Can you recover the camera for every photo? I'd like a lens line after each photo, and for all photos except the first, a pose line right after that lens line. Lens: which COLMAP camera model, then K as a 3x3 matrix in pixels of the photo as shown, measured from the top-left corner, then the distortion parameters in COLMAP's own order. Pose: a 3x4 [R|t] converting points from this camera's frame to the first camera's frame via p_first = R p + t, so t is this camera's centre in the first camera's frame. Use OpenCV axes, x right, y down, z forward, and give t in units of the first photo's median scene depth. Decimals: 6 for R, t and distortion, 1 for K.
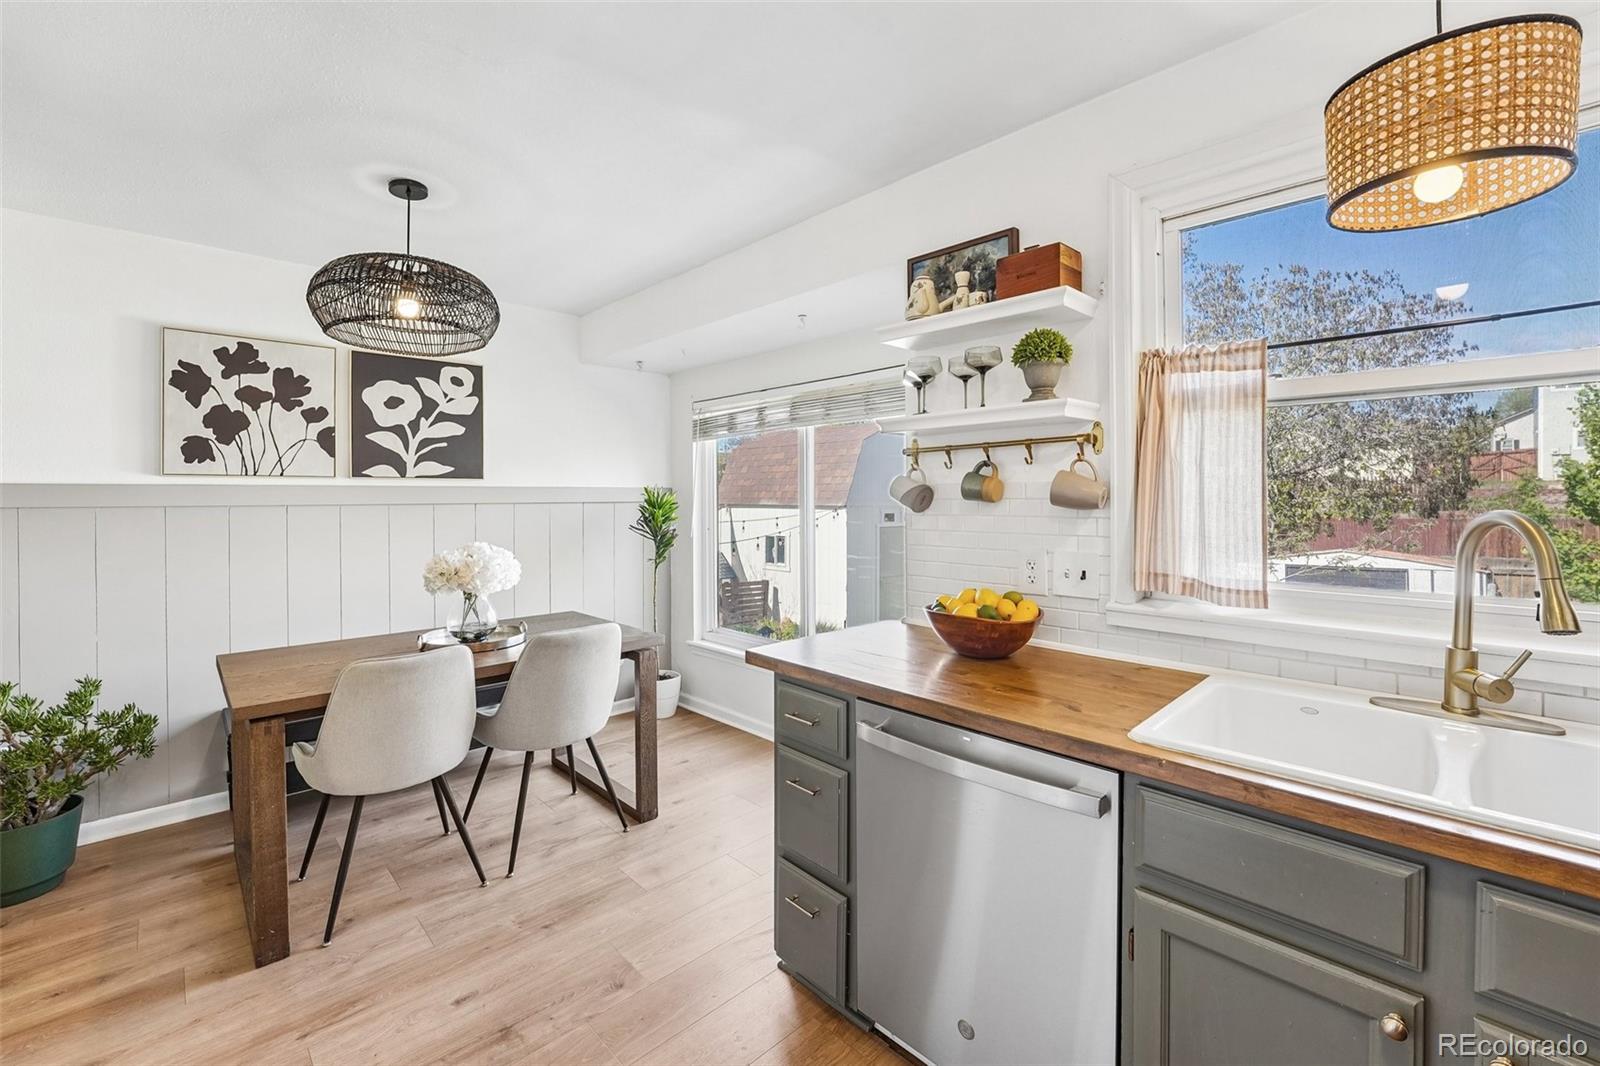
lens RADIAL K [[666.2, 0, 791.3], [0, 666.2, 499.6], [0, 0, 1]] dist [-0.023639, 0.002897]
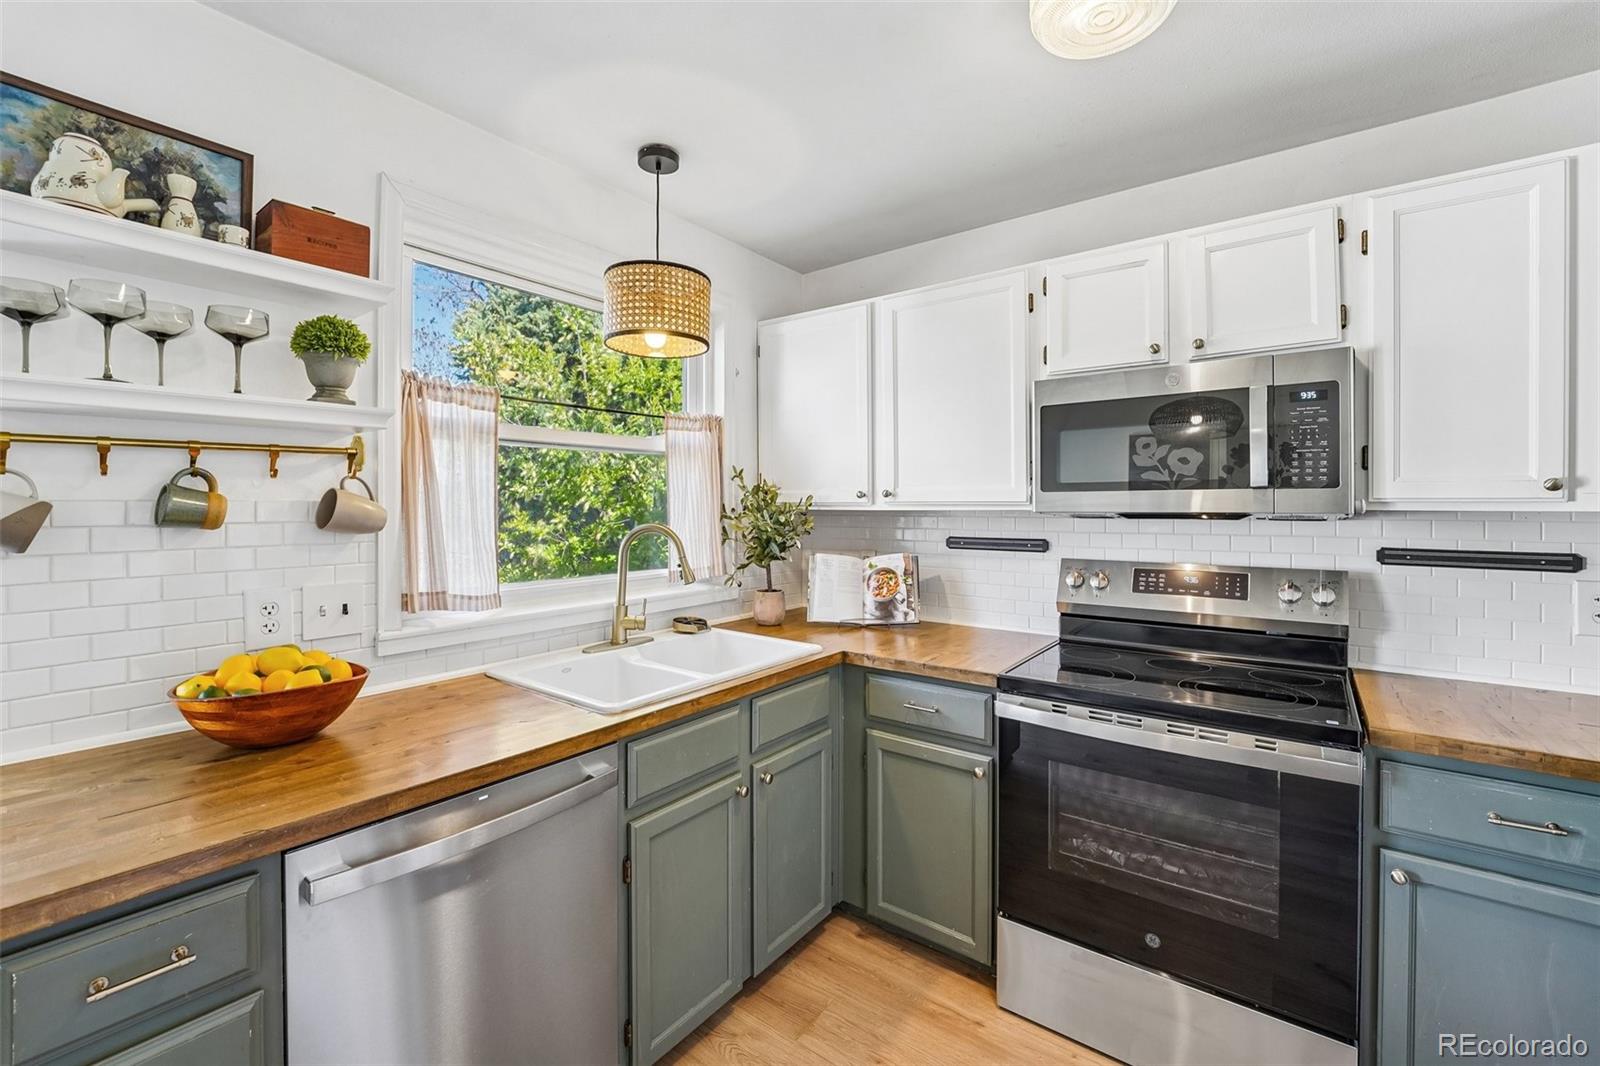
lens RADIAL K [[666.2, 0, 791.4], [0, 666.2, 506.1], [0, 0, 1]] dist [-0.023639, 0.002897]
pose [[-0.154411, -0.000058, 0.988007, -0.504733], [0.004988, 0.999987, 0.000838, -0.019215], [-0.987994, 0.005057, -0.154409, 0.554434]]
